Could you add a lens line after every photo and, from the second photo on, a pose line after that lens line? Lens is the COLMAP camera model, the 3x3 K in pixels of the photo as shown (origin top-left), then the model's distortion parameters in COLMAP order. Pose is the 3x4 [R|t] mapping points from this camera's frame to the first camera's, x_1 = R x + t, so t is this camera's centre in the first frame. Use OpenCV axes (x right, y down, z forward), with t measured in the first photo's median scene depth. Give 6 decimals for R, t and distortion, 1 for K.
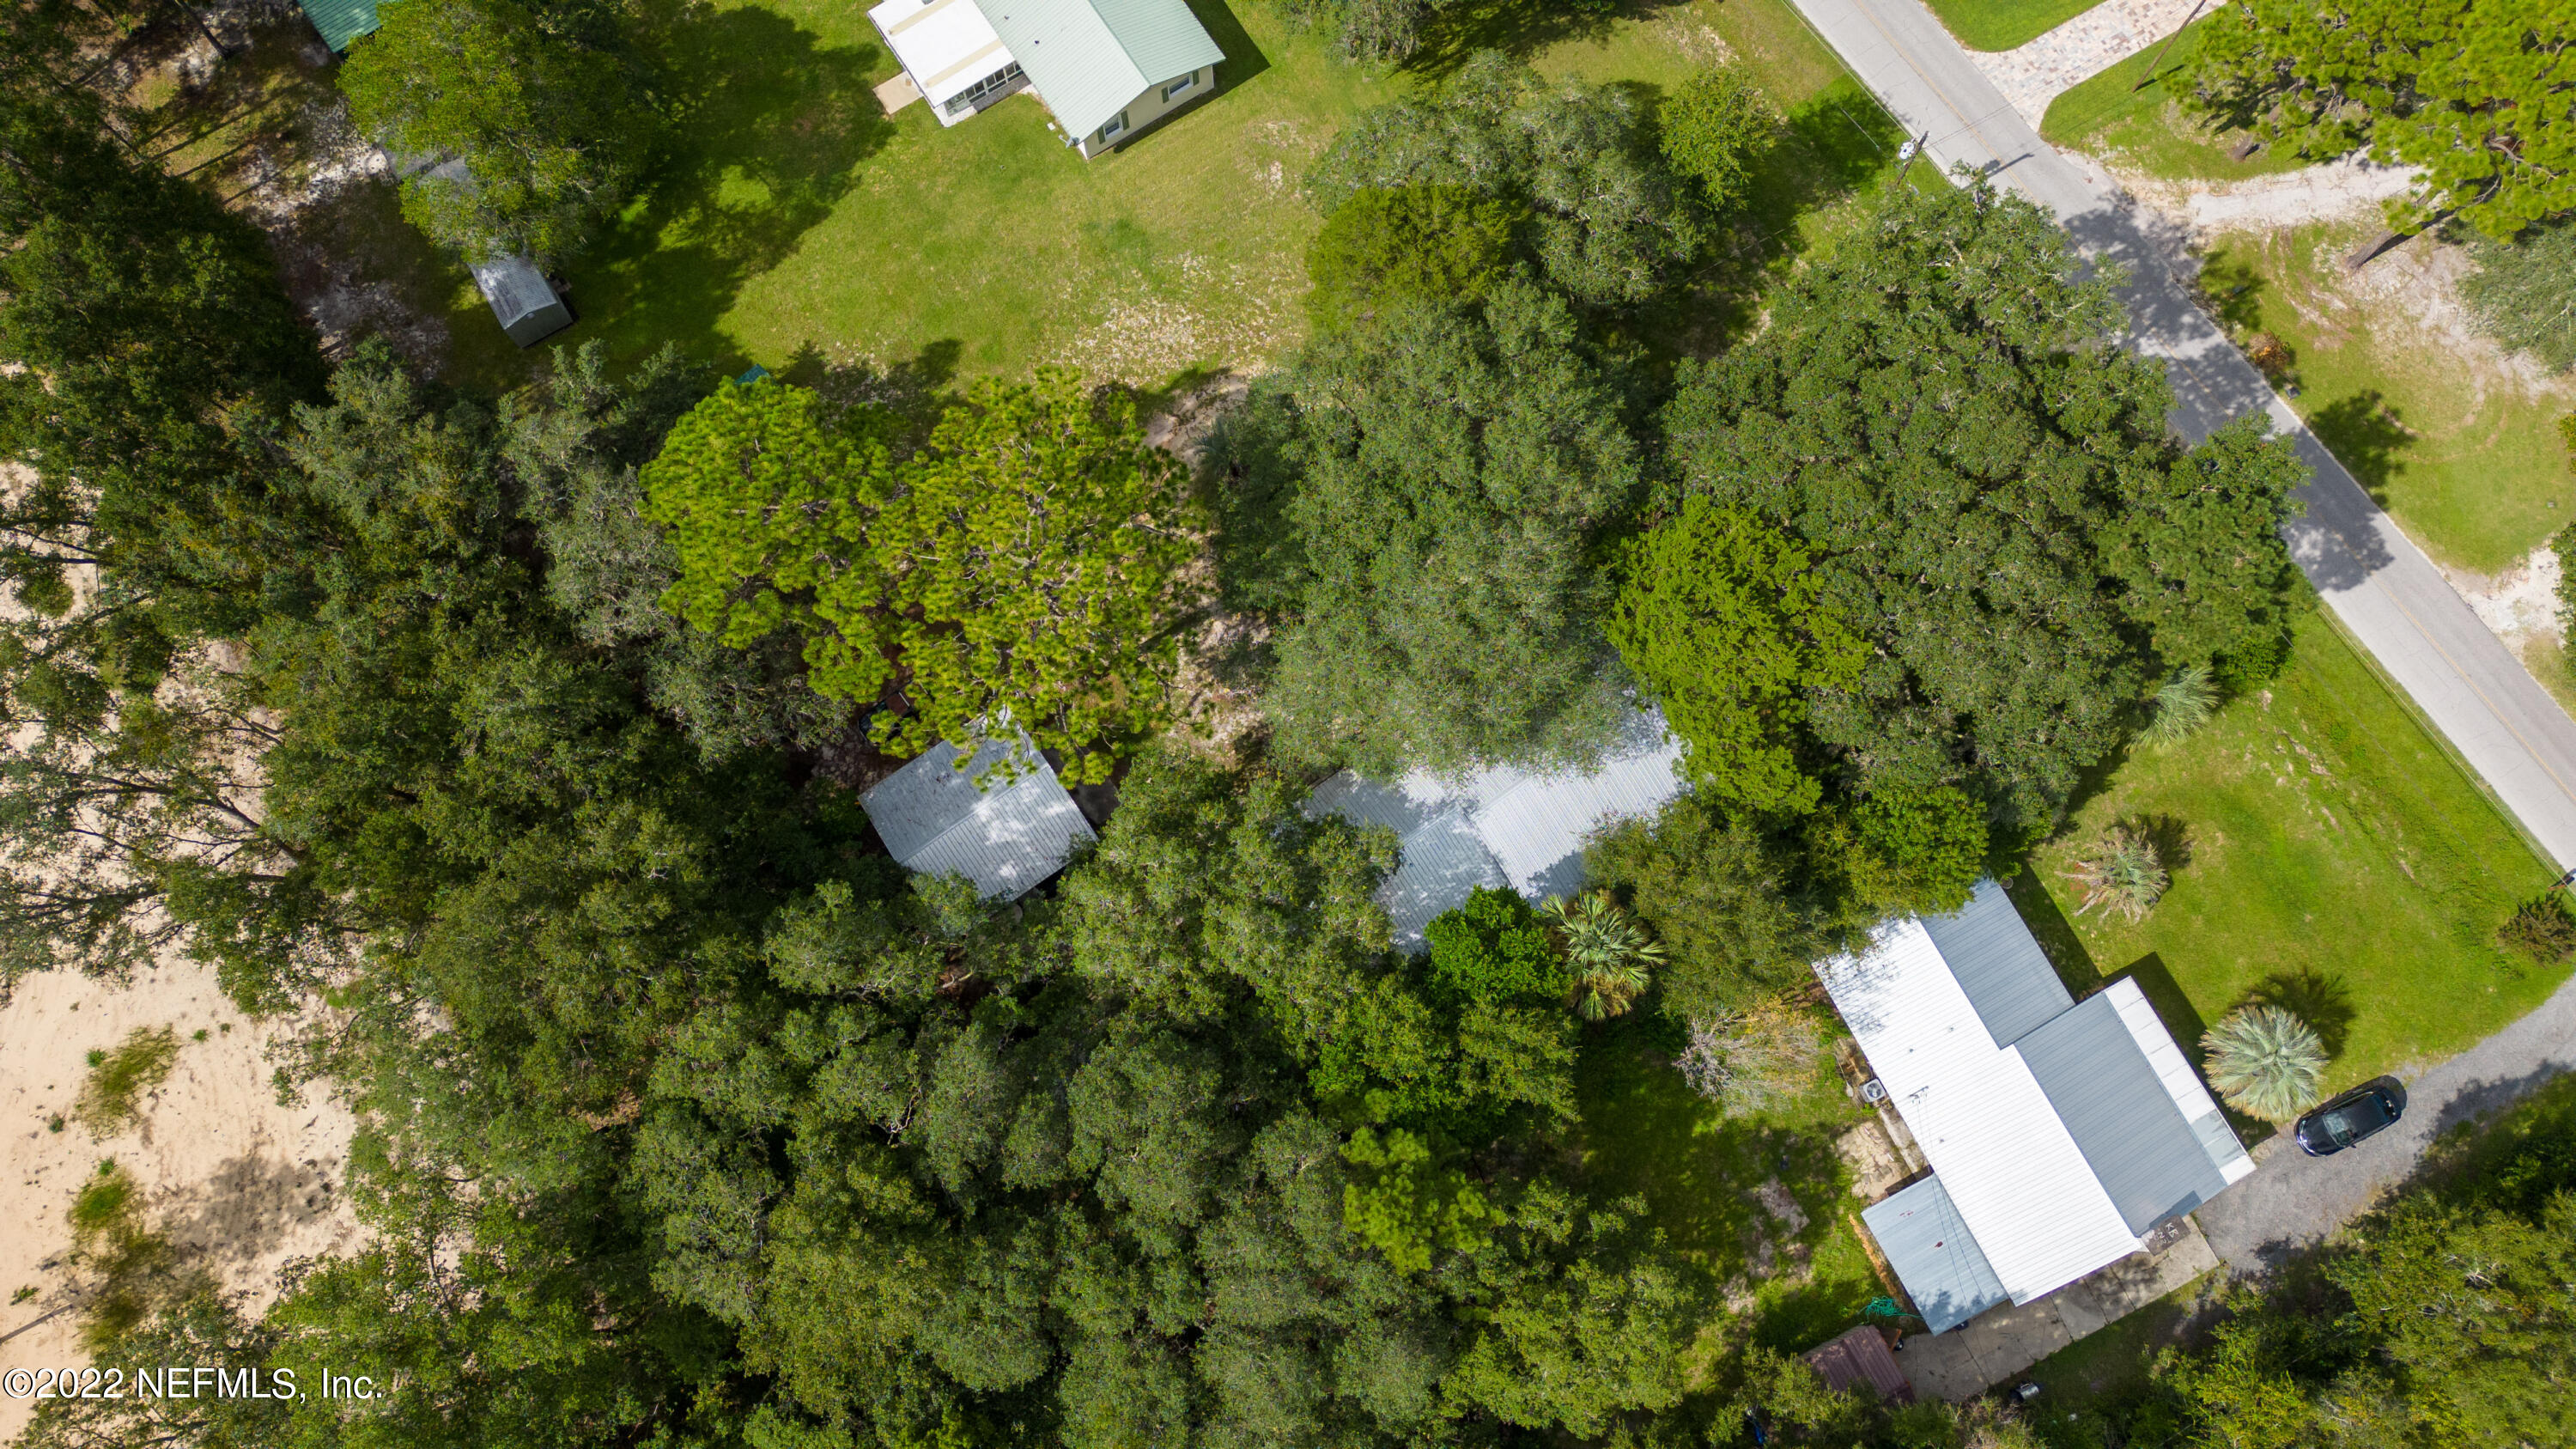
lens RADIAL K [[1812.5, 0, 1293.8], [0, 1812.5, 716.2], [0, 0, 1]] dist [0.065015, -0.056919]
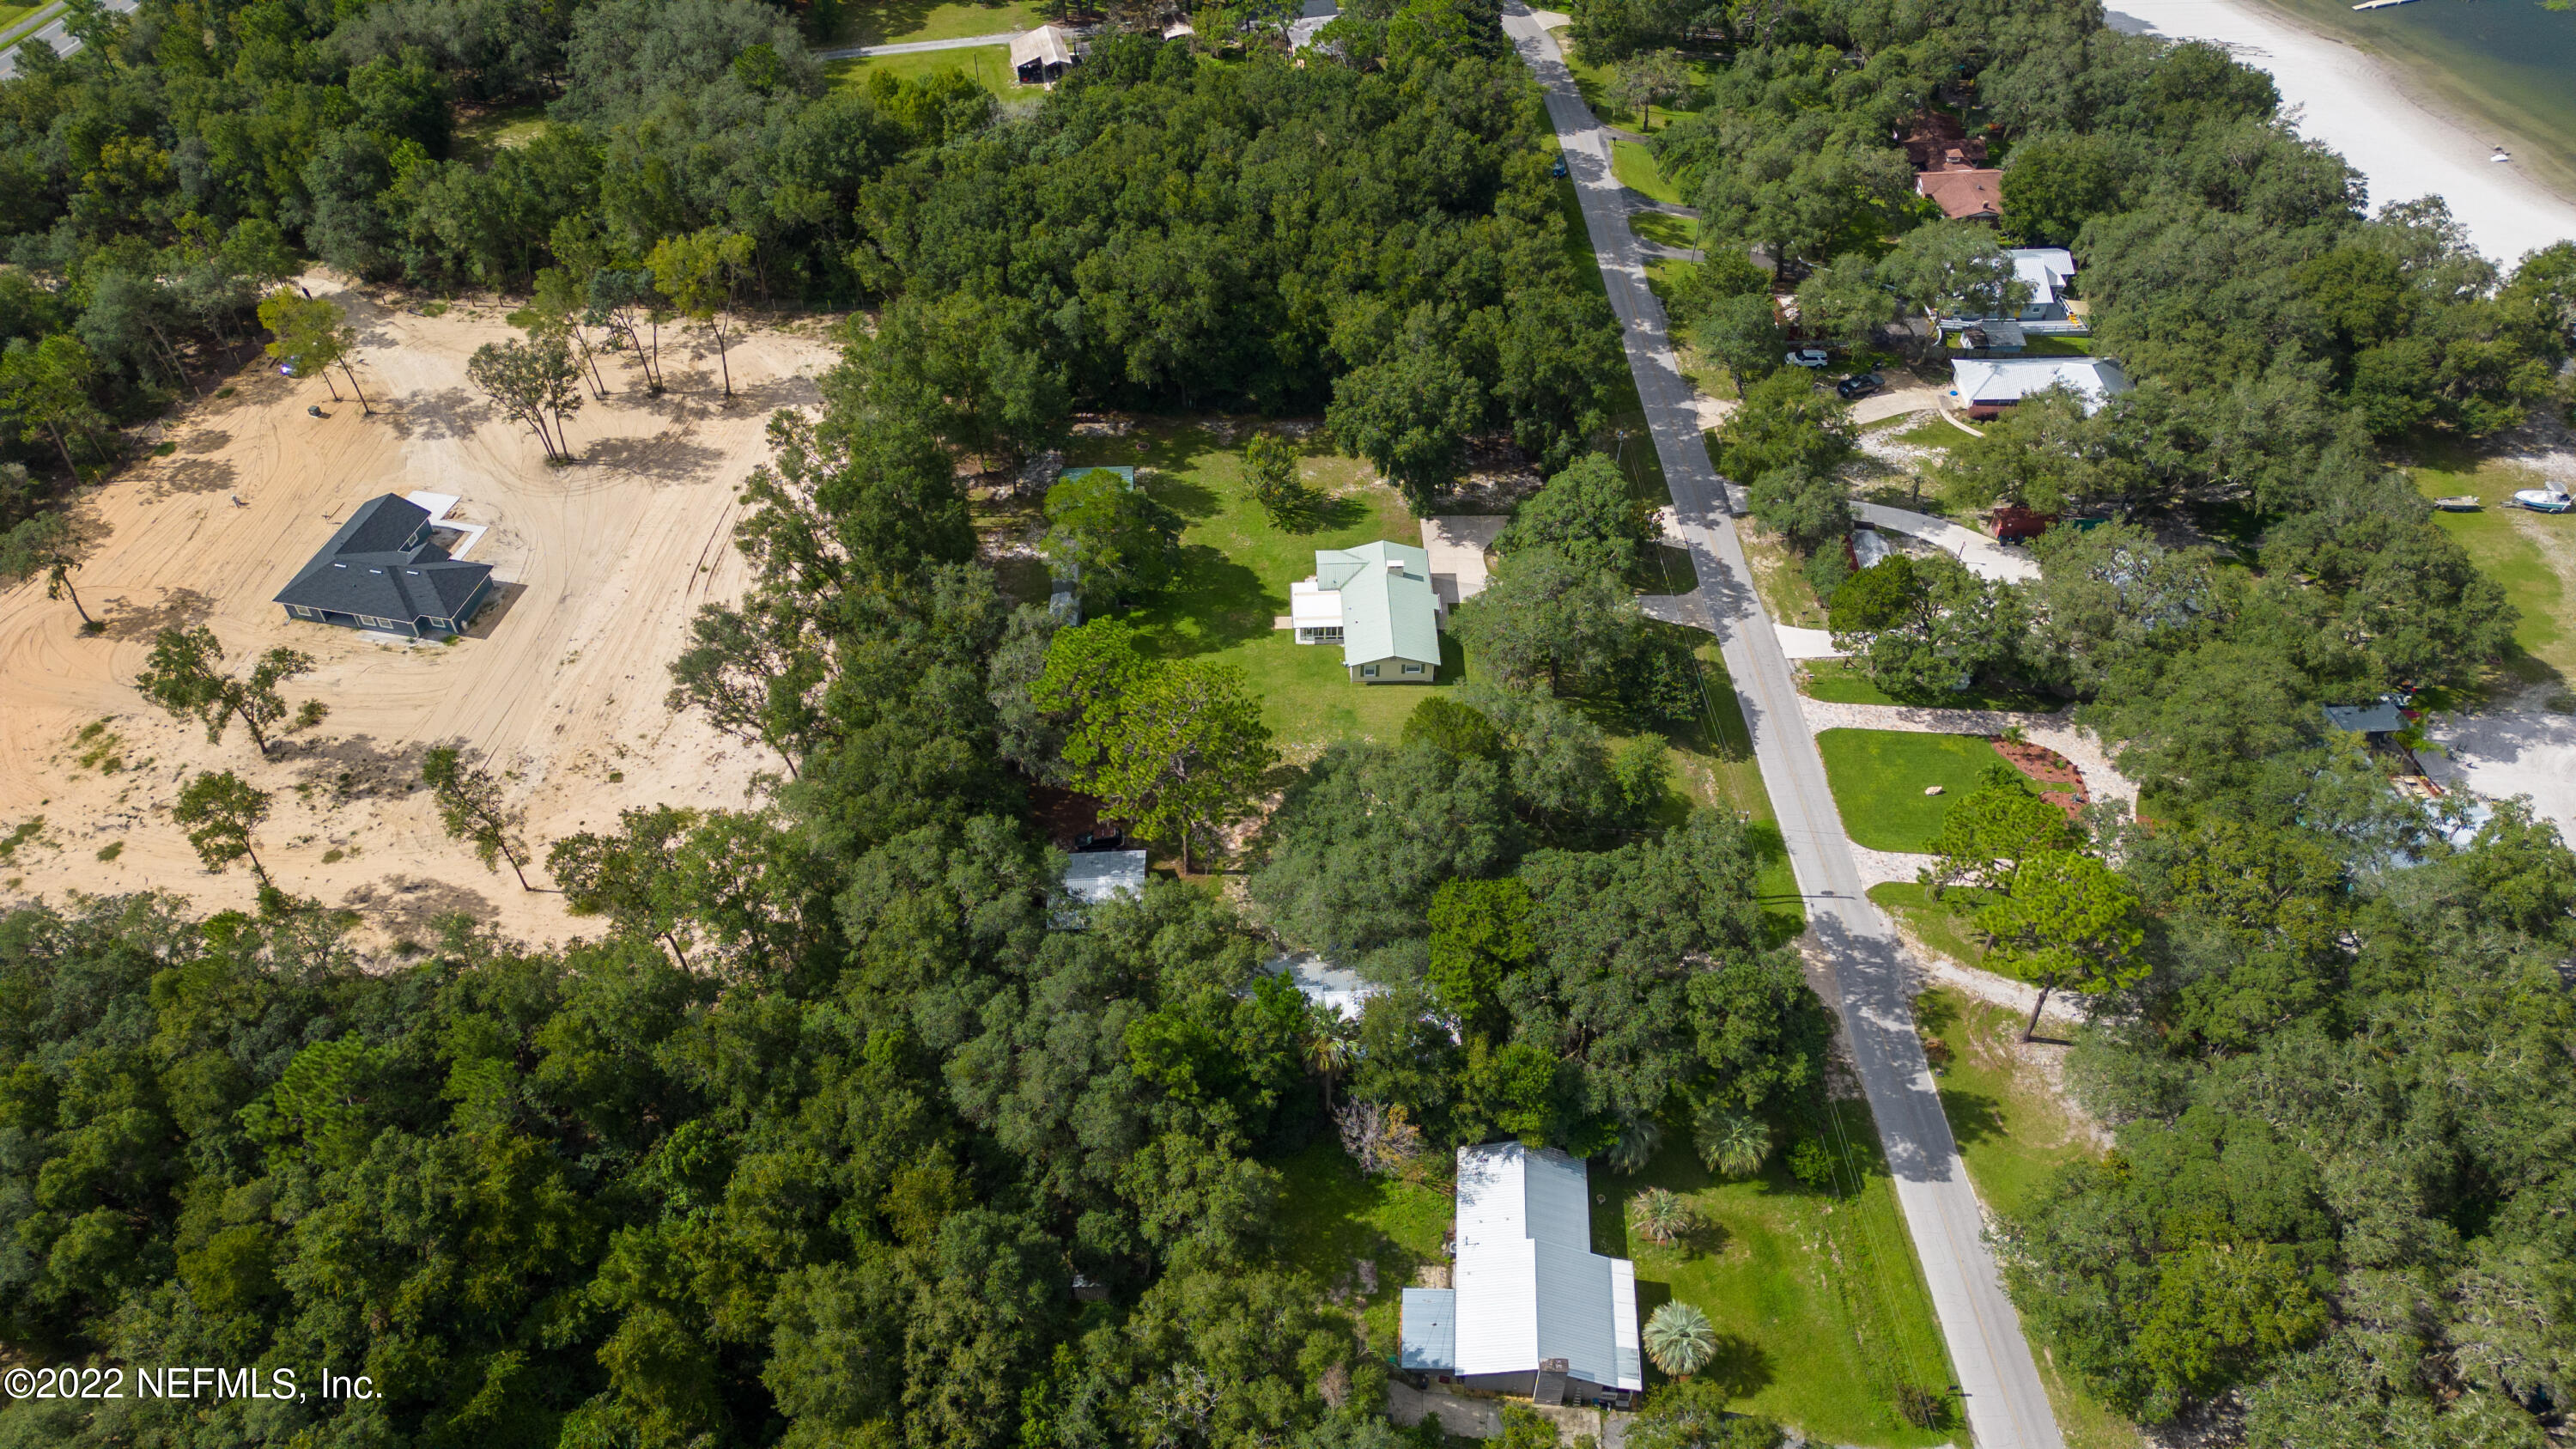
lens RADIAL K [[1800.7, 0, 1290.7], [0, 1800.7, 722.7], [0, 0, 1]] dist [0.073938, -0.071787]
pose [[0.848344, 0.377021, -0.371708, 0.610494], [-0.512887, 0.759425, -0.400276, 0.563858], [0.131372, 0.530216, 0.837623, -0.588907]]
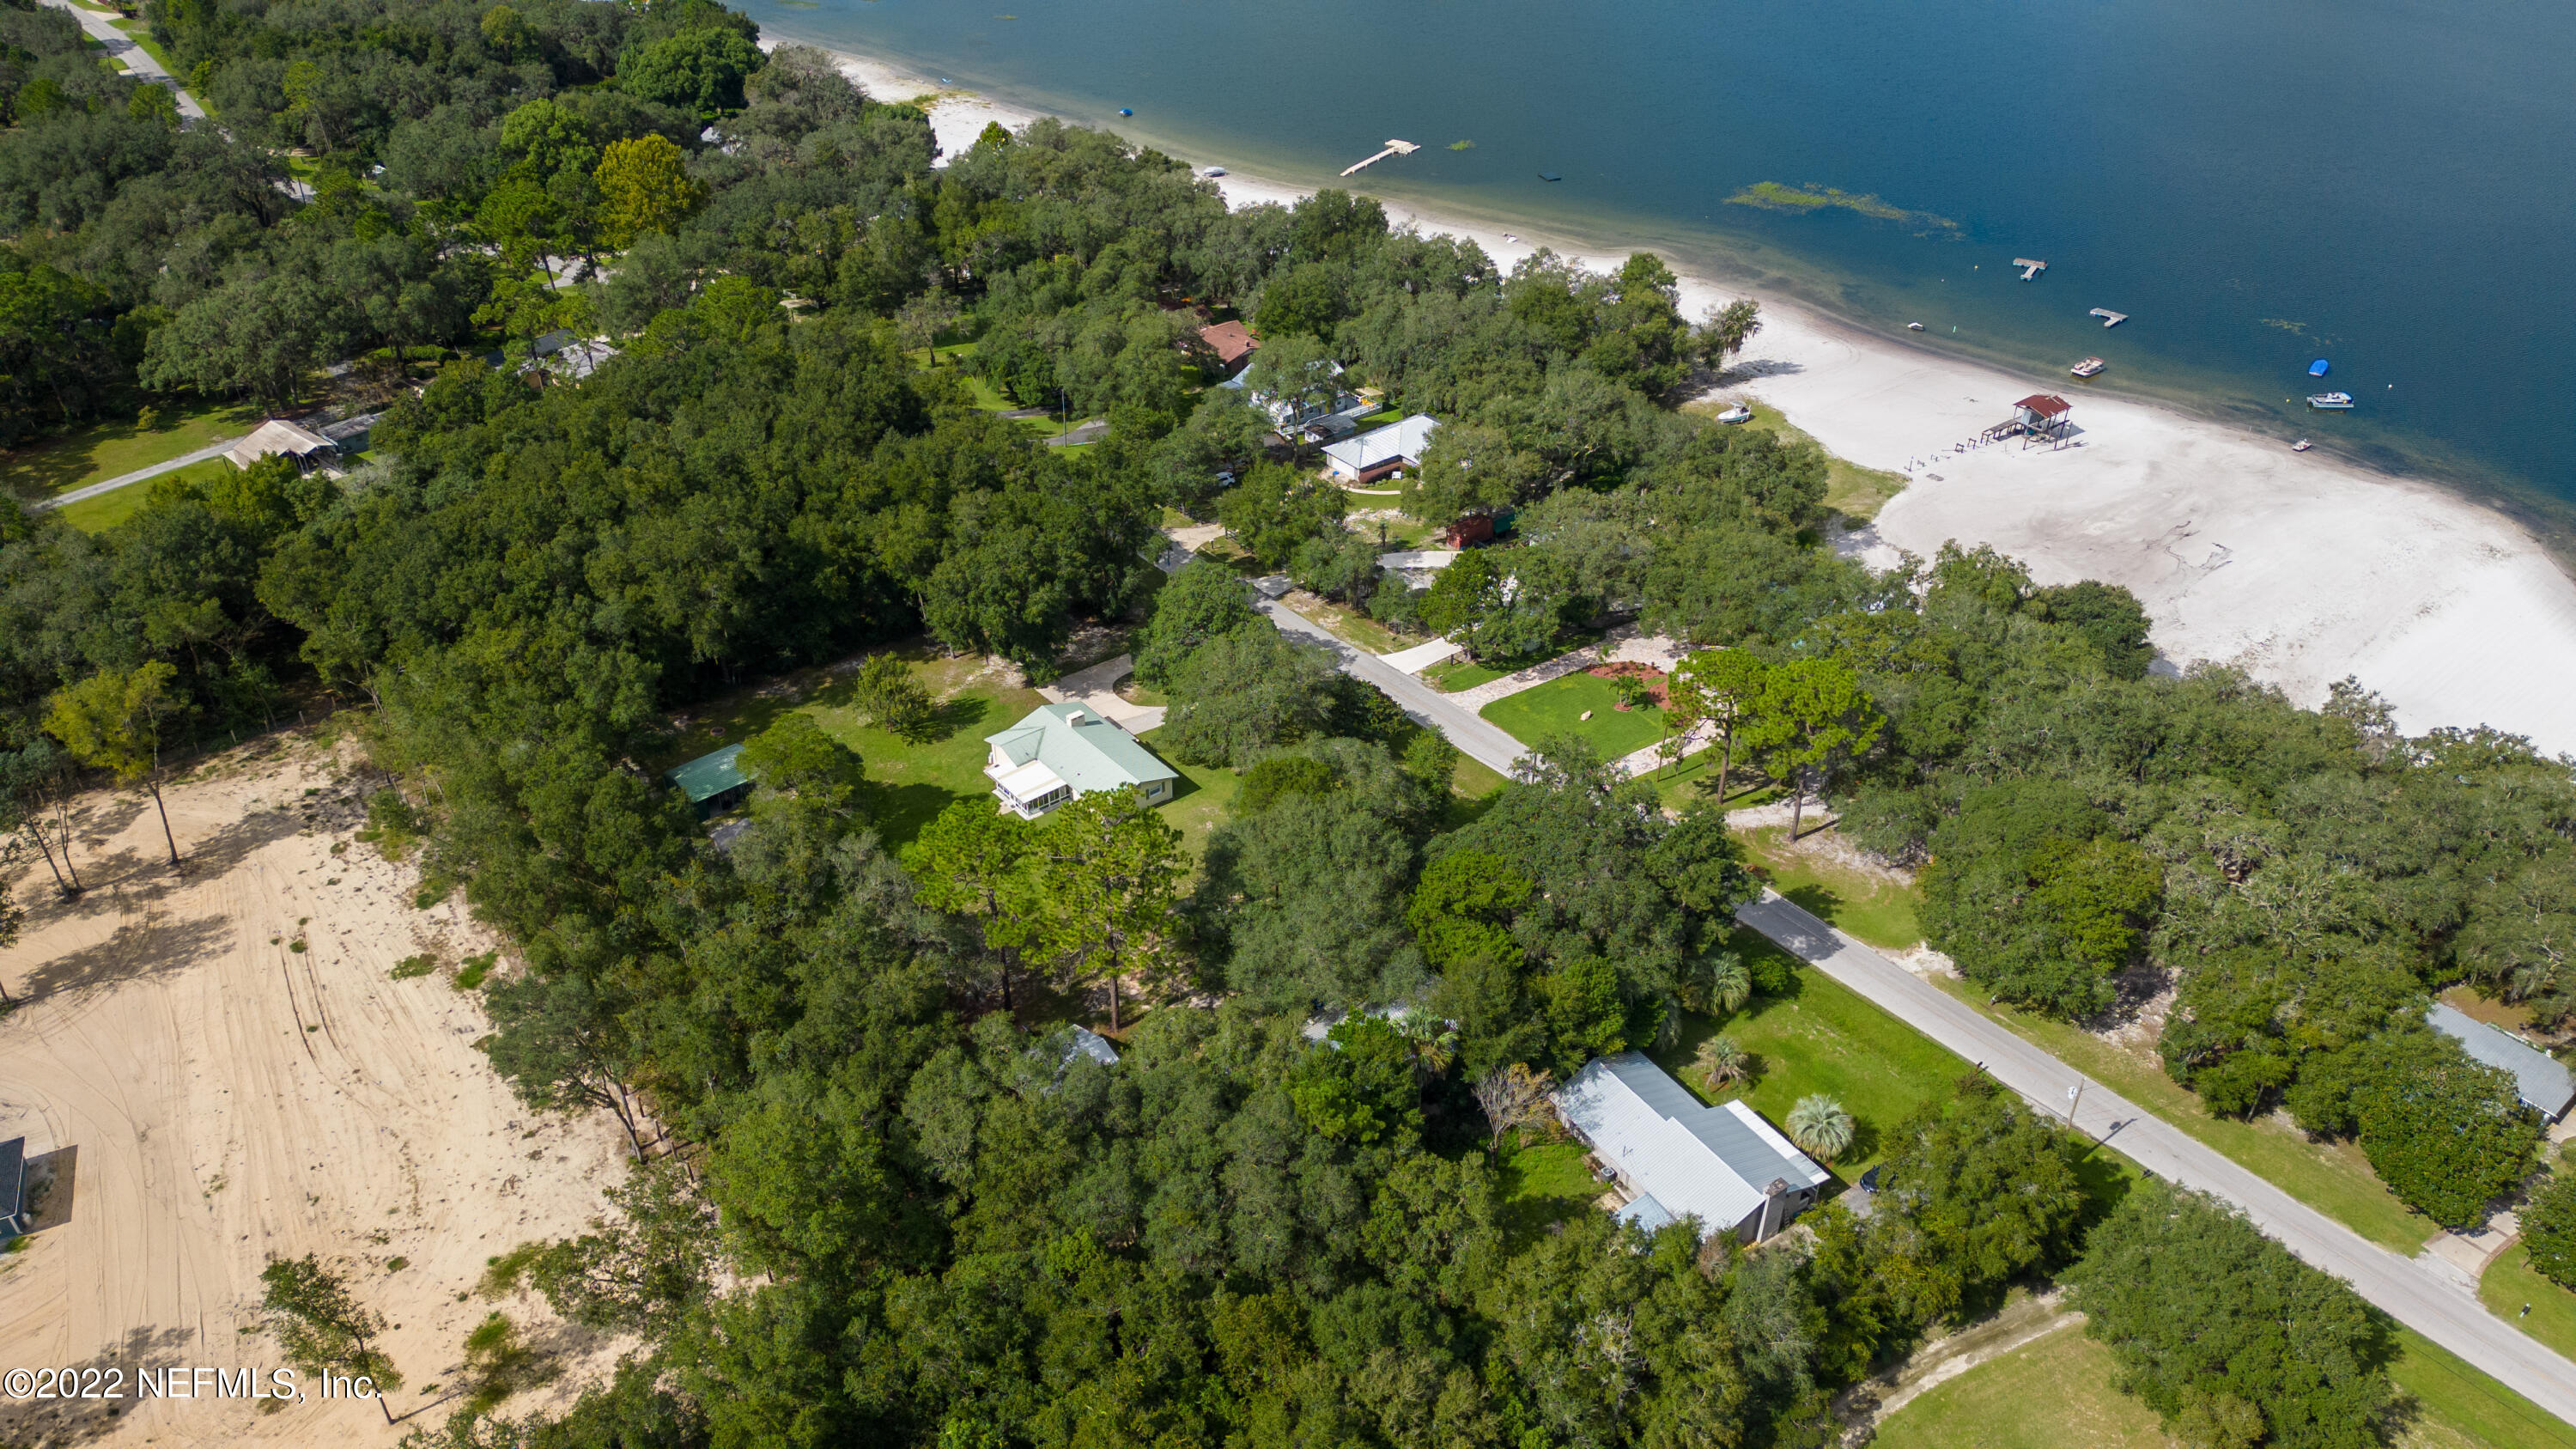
lens RADIAL K [[1800.7, 0, 1290.7], [0, 1800.7, 722.7], [0, 0, 1]] dist [0.073938, -0.071787]
pose [[0.994890, -0.048667, 0.088462, -0.096624], [0.095047, 0.746999, -0.657996, 0.958414], [-0.034059, 0.663042, 0.747807, -0.497151]]
